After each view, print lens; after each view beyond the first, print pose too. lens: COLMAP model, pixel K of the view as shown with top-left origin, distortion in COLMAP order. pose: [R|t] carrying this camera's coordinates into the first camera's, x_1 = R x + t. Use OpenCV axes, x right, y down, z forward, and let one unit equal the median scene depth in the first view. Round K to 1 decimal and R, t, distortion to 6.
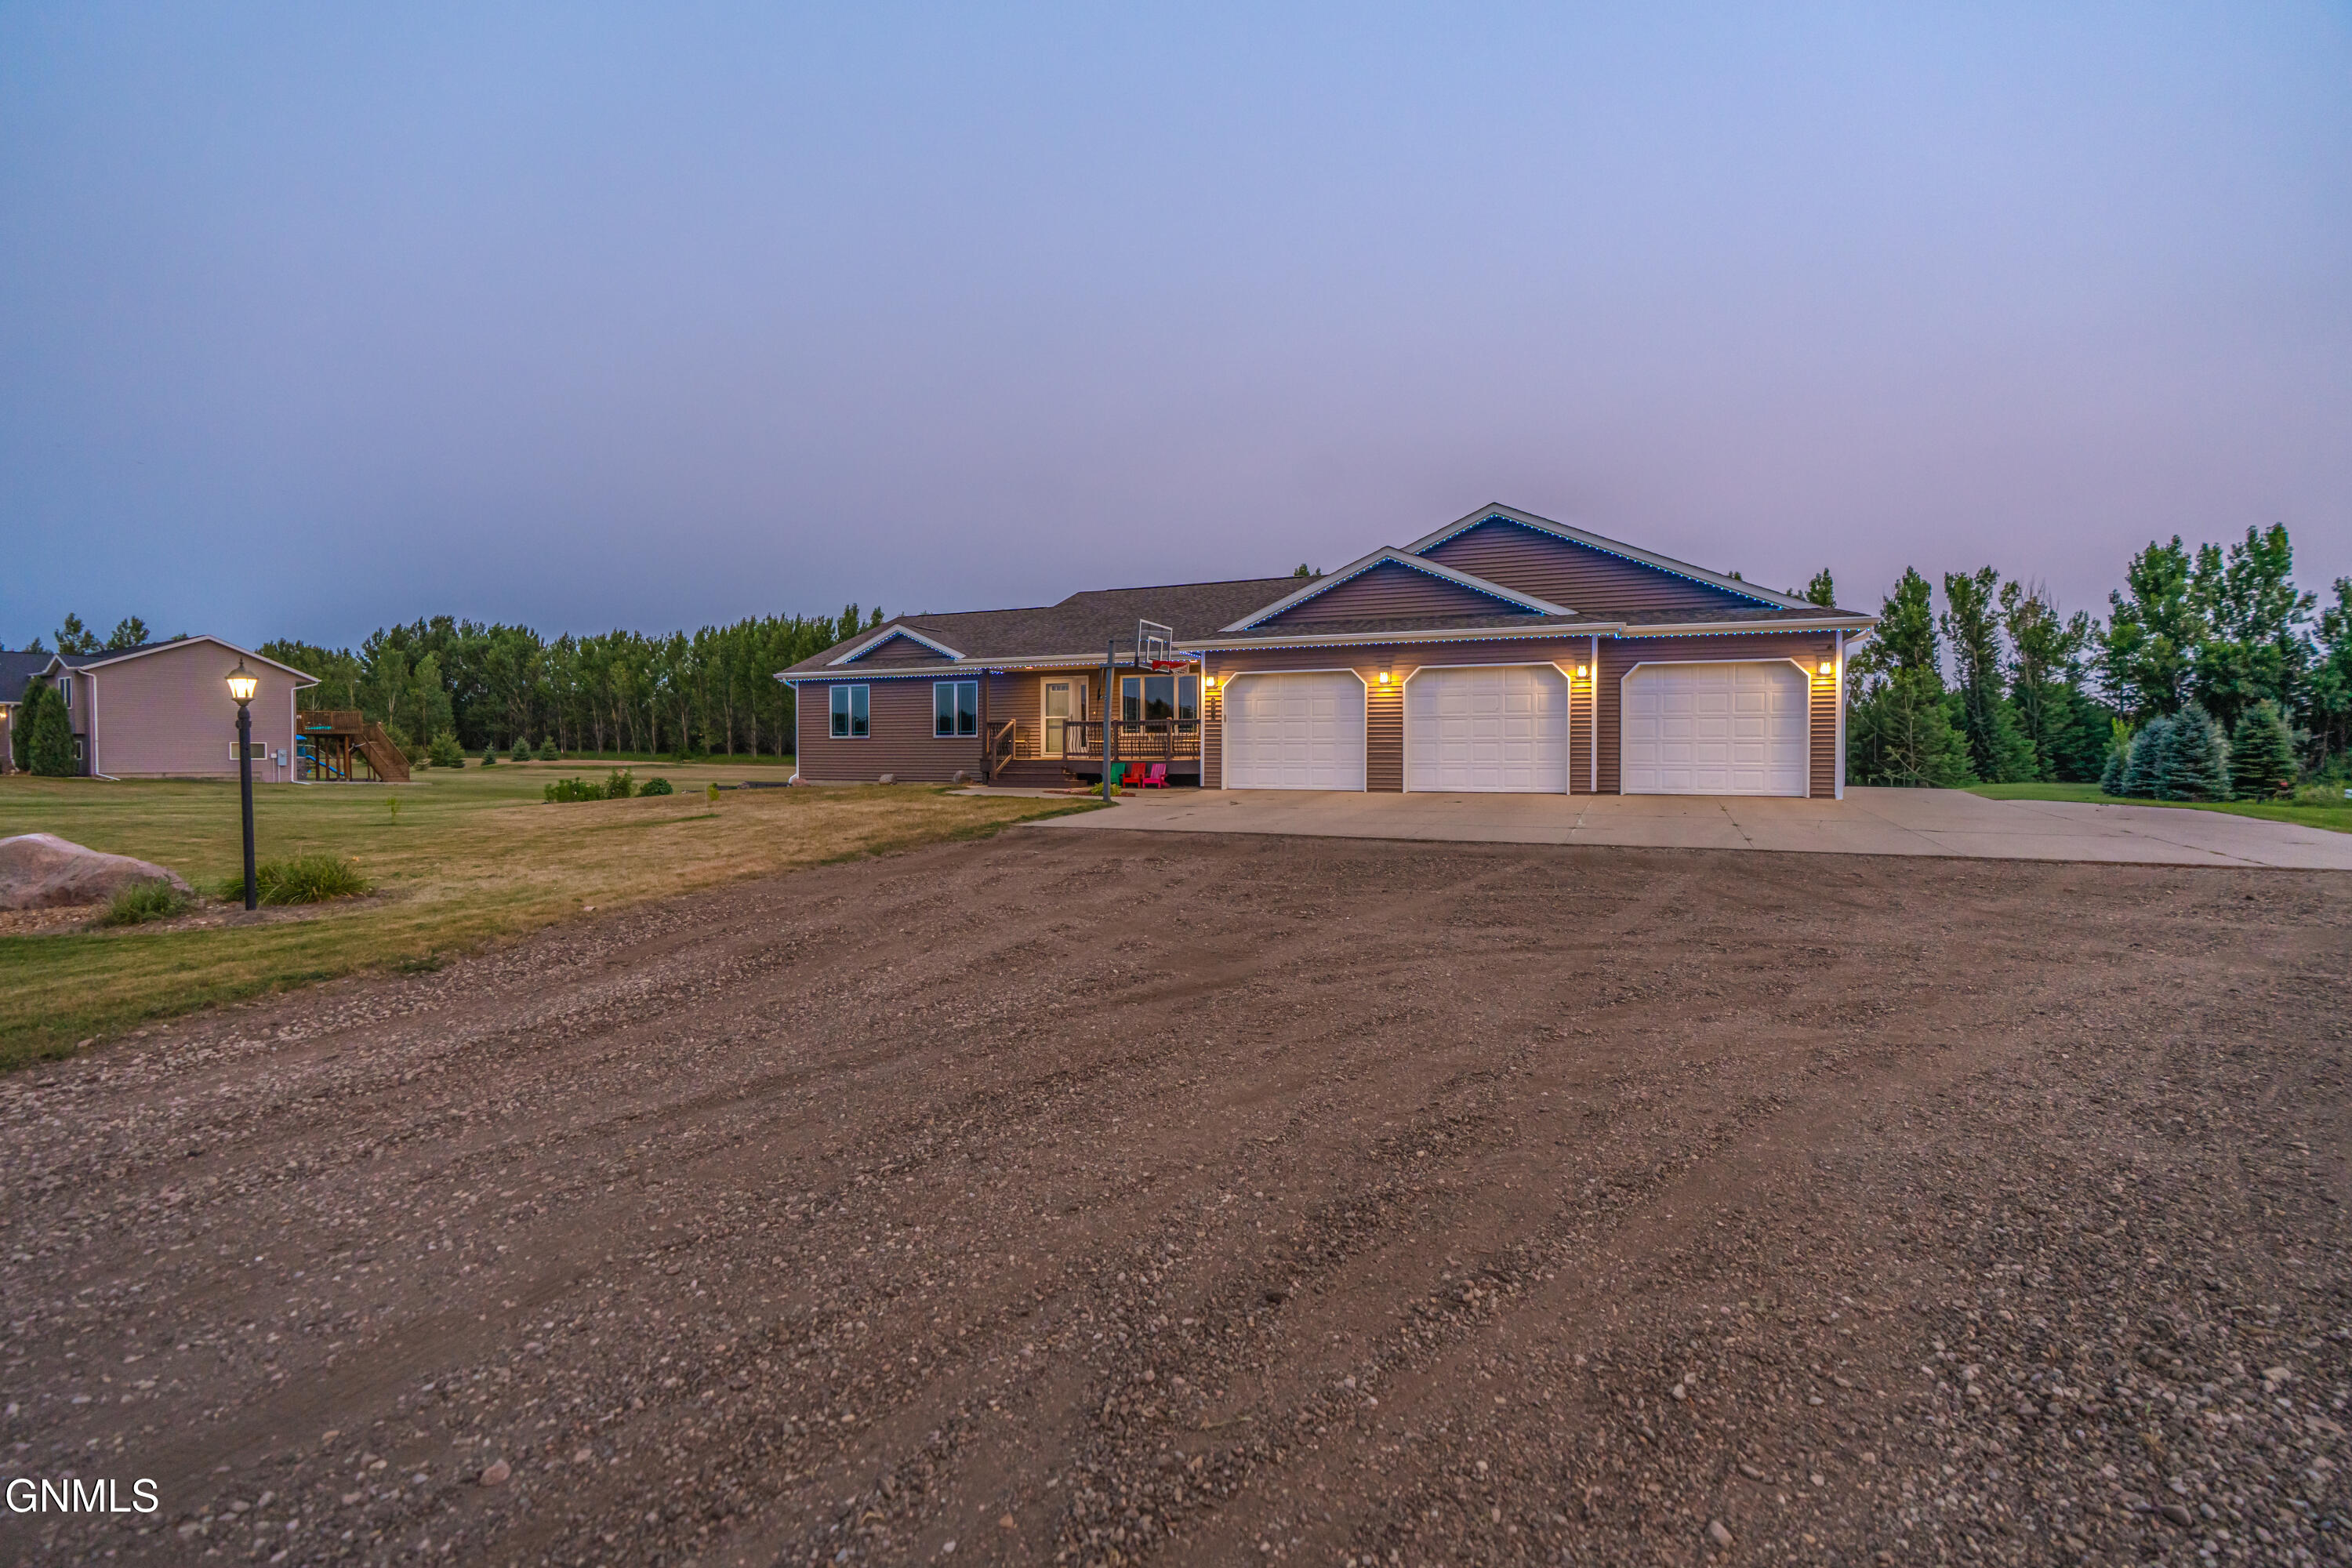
lens RADIAL K [[1224.9, 0, 1135.1], [0, 1224.9, 781.6], [0, 0, 1]] dist [-0.013316, 0.009370]
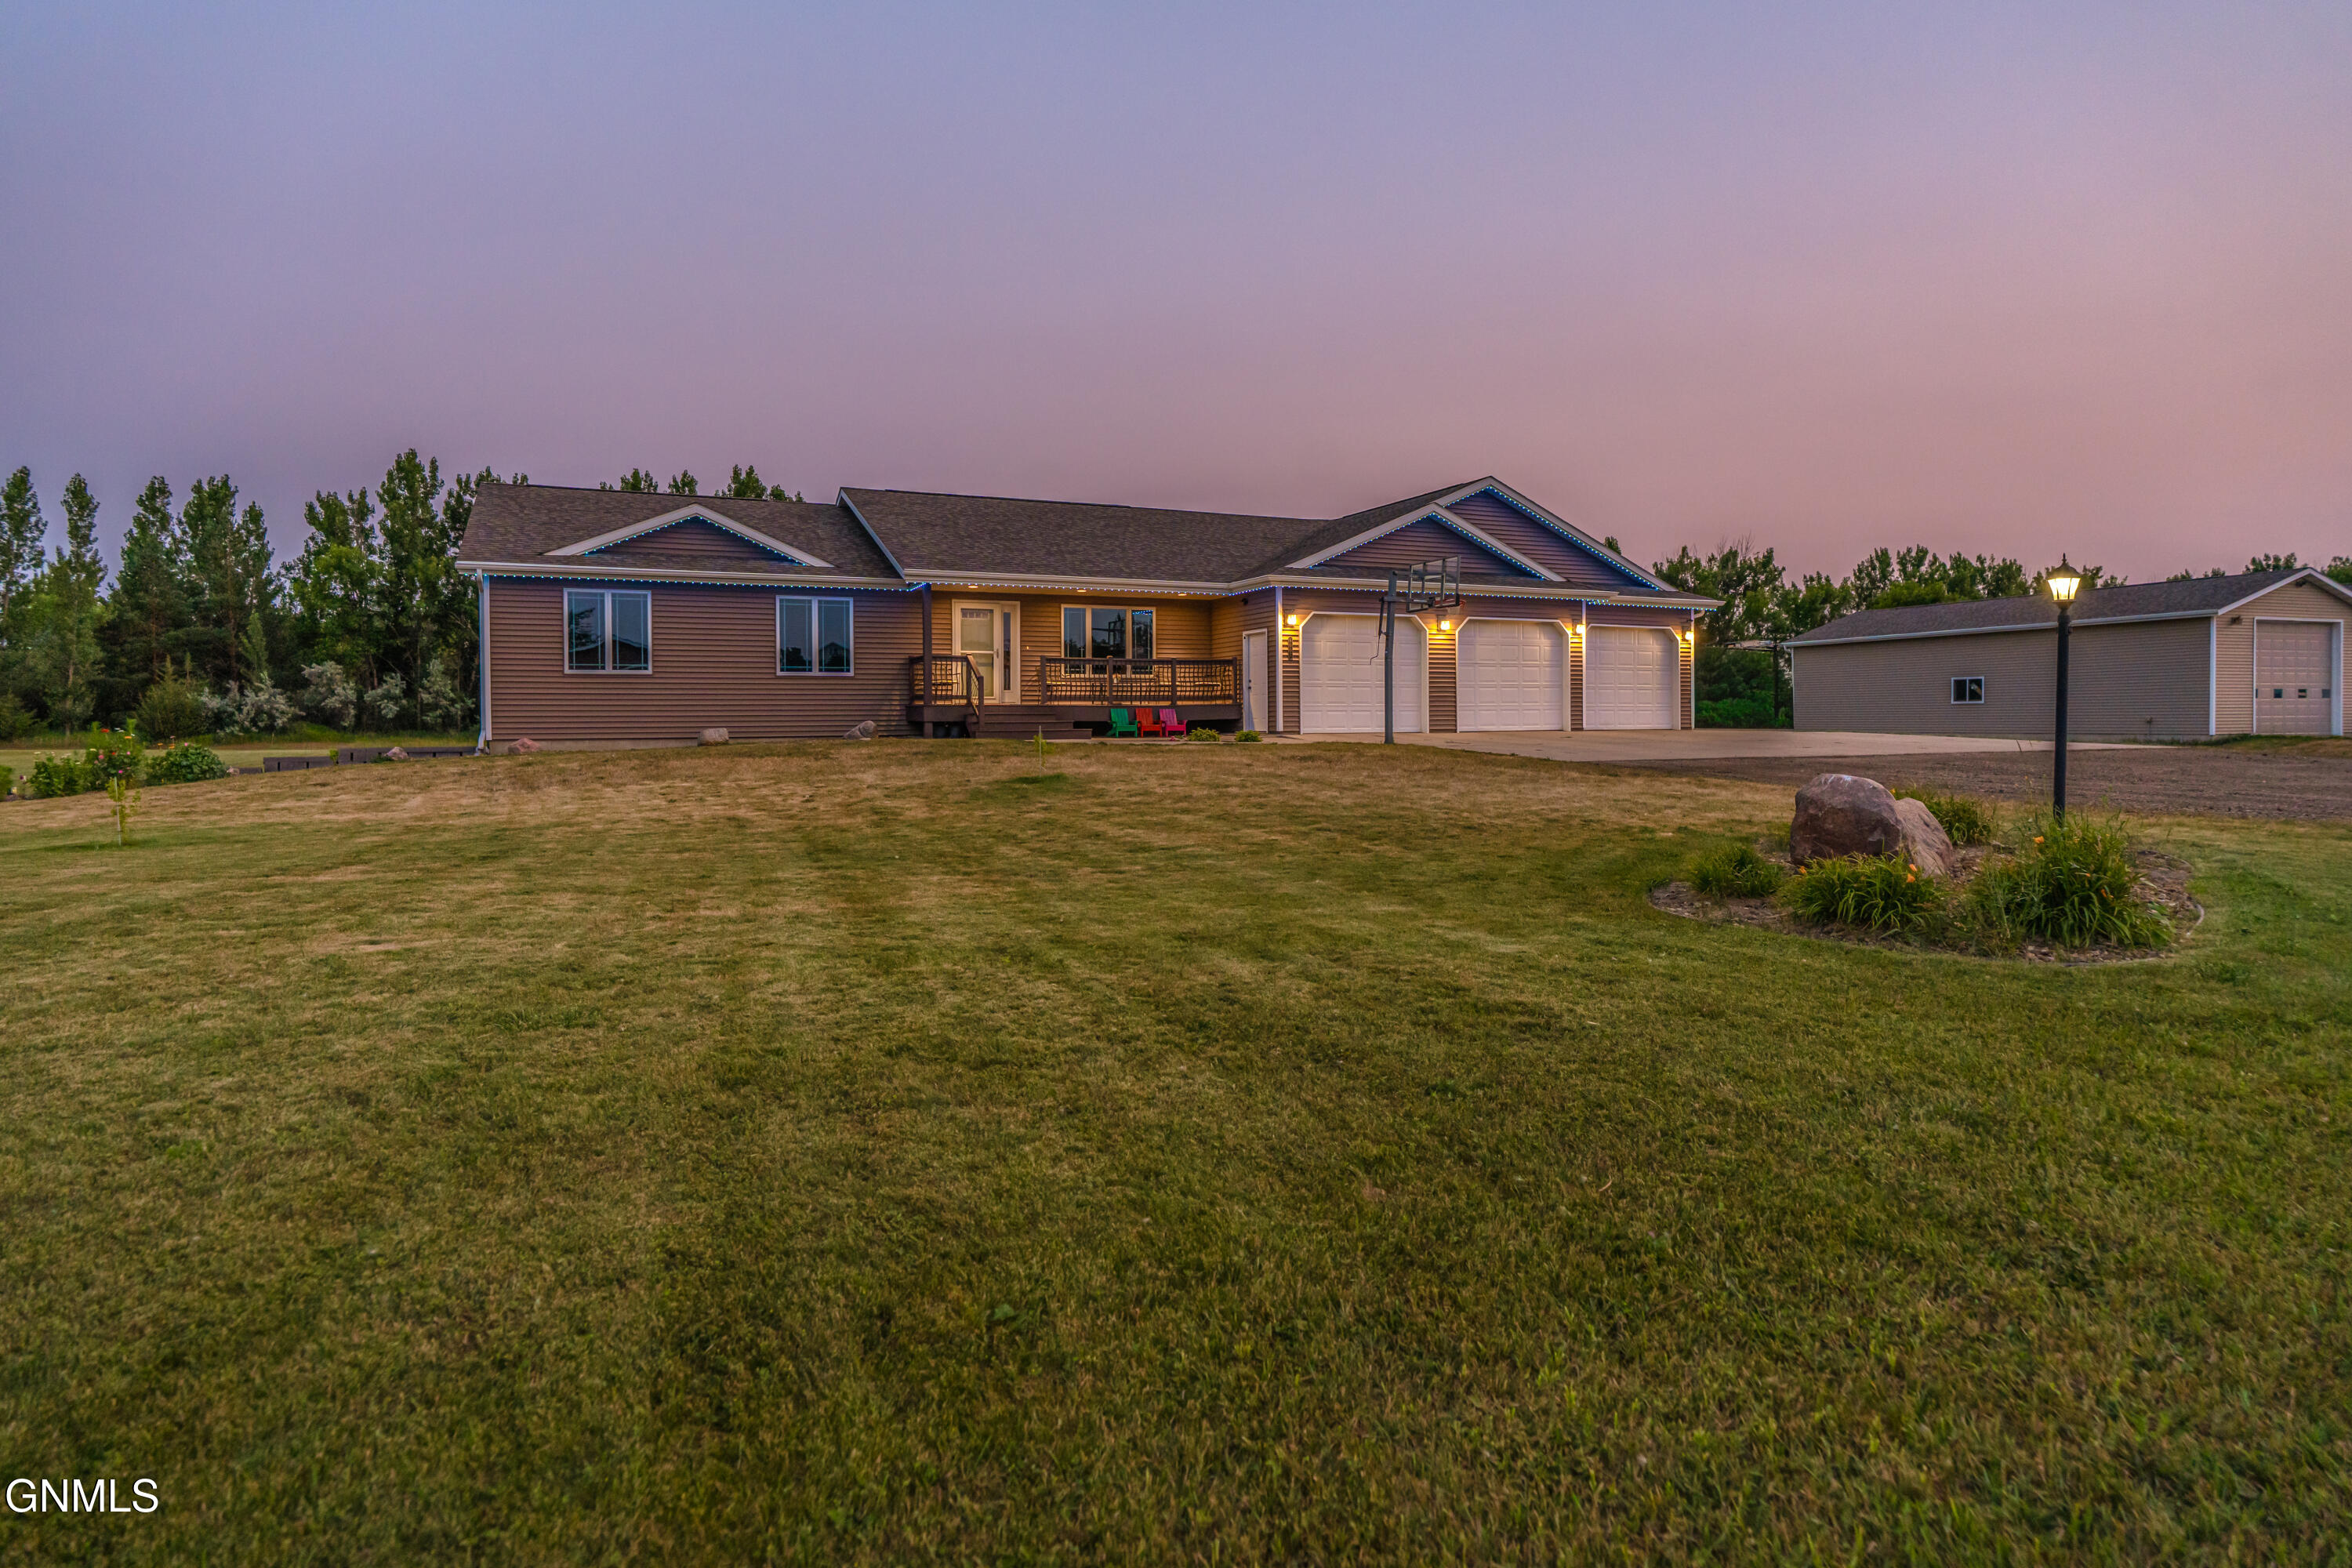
lens RADIAL K [[1402.8, 0, 1264.2], [0, 1402.8, 760.1], [0, 0, 1]] dist [-0.005484, 0.002660]
pose [[0.576864, -0.028673, 0.816337, -0.941800], [0.023747, 0.999550, 0.018328, 0.006383], [-0.816495, 0.008813, 0.577286, 0.450160]]
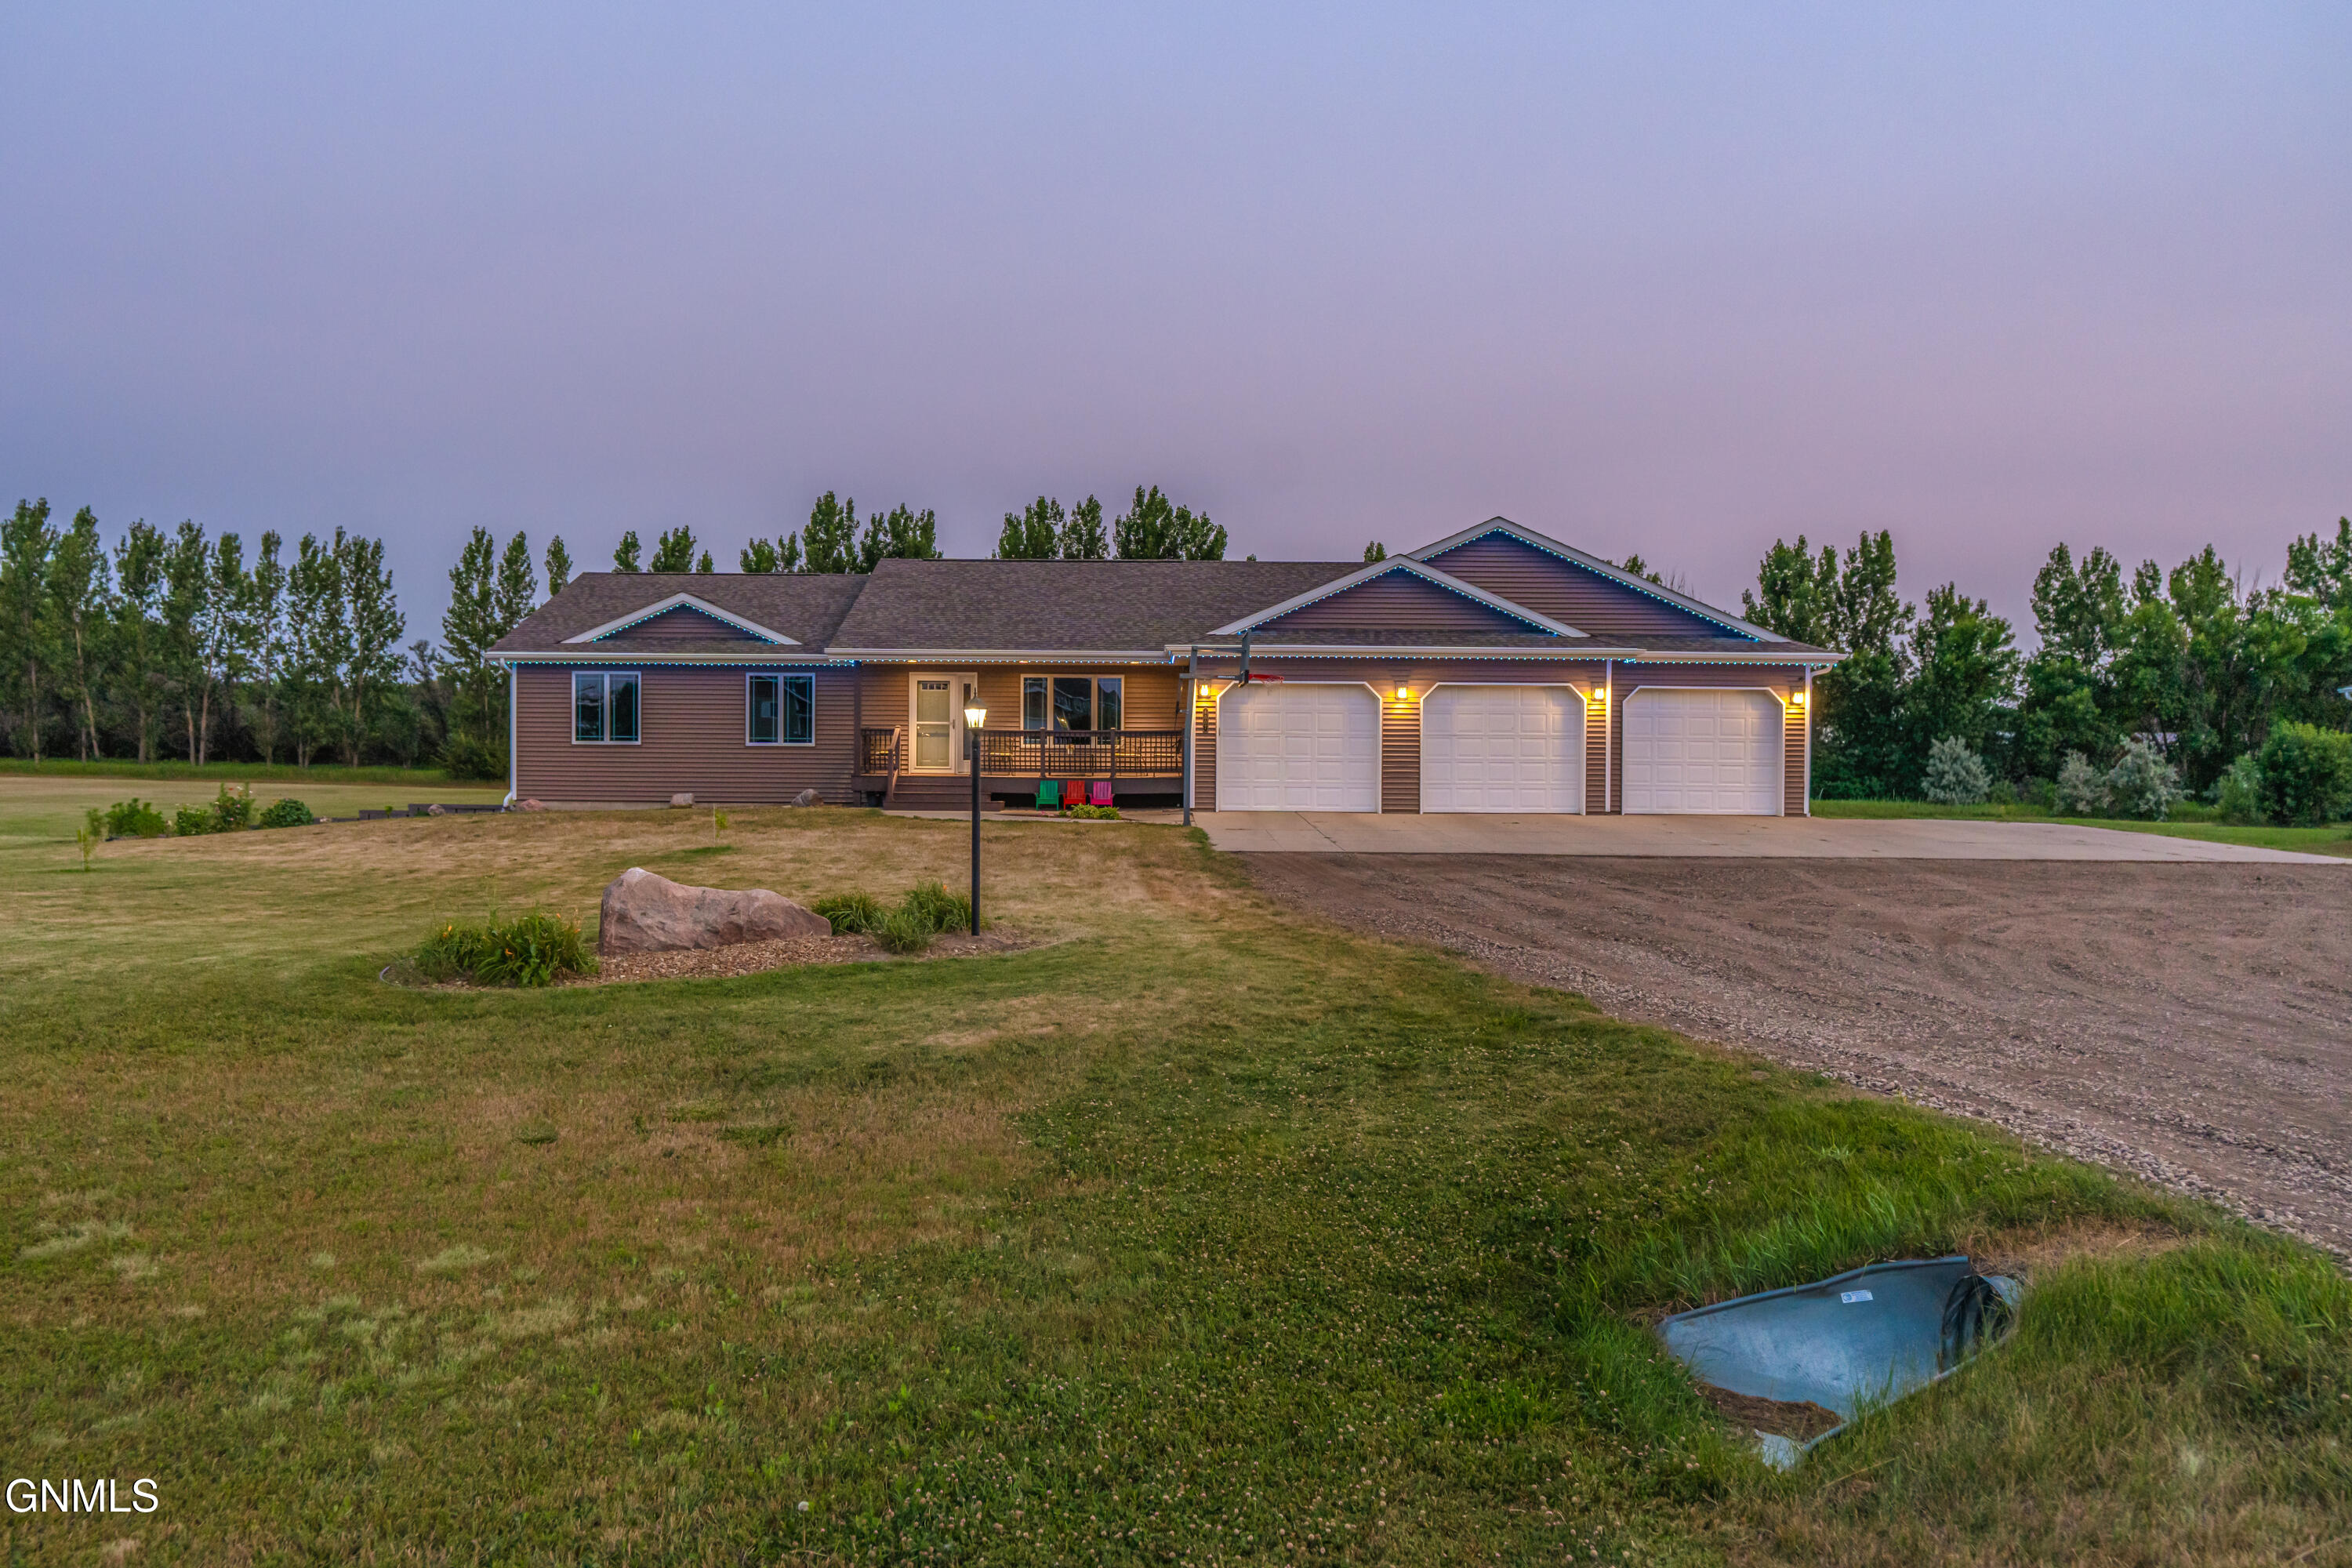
lens RADIAL K [[1896.4, 0, 1176.0], [0, 1896.4, 784.0], [0, 0, 1]] dist [-0.005870, 0.004043]
pose [[0.894495, 0.001386, 0.447075, -0.648971], [0.001568, 0.999979, -0.006236, -0.005873], [-0.447075, 0.006279, 0.894475, -0.252058]]
